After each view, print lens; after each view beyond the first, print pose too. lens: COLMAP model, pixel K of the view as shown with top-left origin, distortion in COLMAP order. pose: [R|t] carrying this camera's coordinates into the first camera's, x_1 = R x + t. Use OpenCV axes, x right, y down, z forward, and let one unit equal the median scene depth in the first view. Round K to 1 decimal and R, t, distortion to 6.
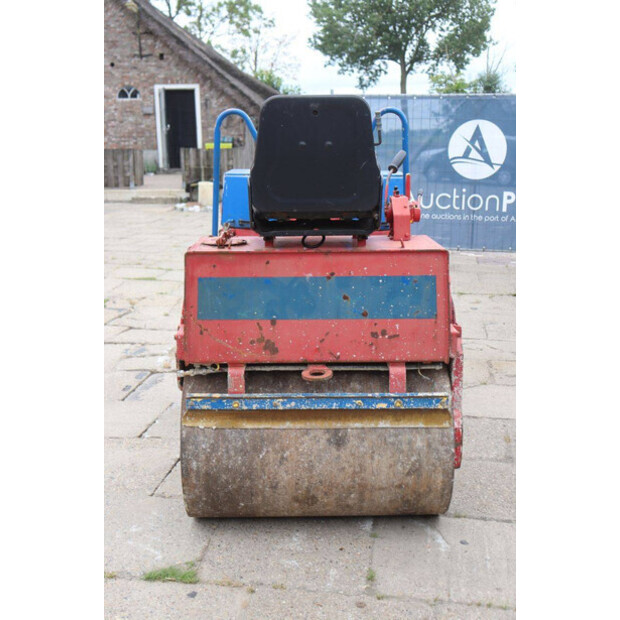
lens RADIAL K [[1039.6, 0, 317.7], [0, 1039.6, 308.0], [0, 0, 1]] dist [0.143772, 0.176502]
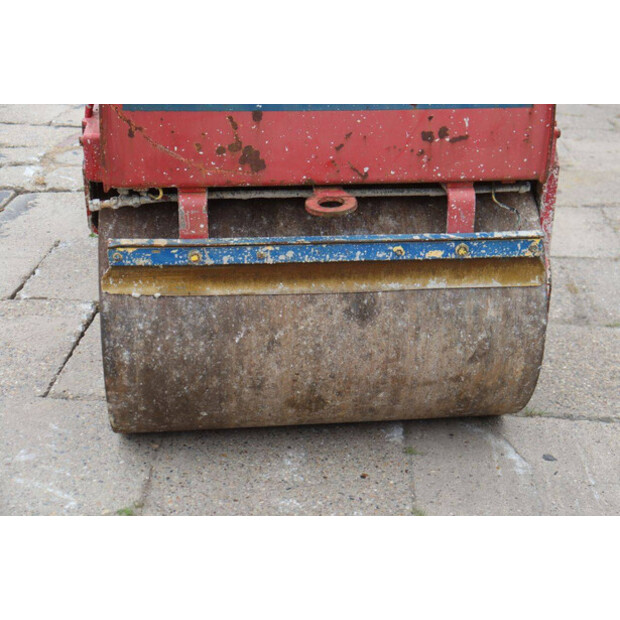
lens RADIAL K [[1162.1, 0, 329.8], [0, 1162.1, 312.4], [0, 0, 1]] dist [0.212338, 0.200356]
pose [[0.990750, -0.026390, 0.133113, -0.090592], [0.001929, 0.983548, 0.180639, 0.003697], [-0.135690, -0.178712, 0.974500, 0.331939]]
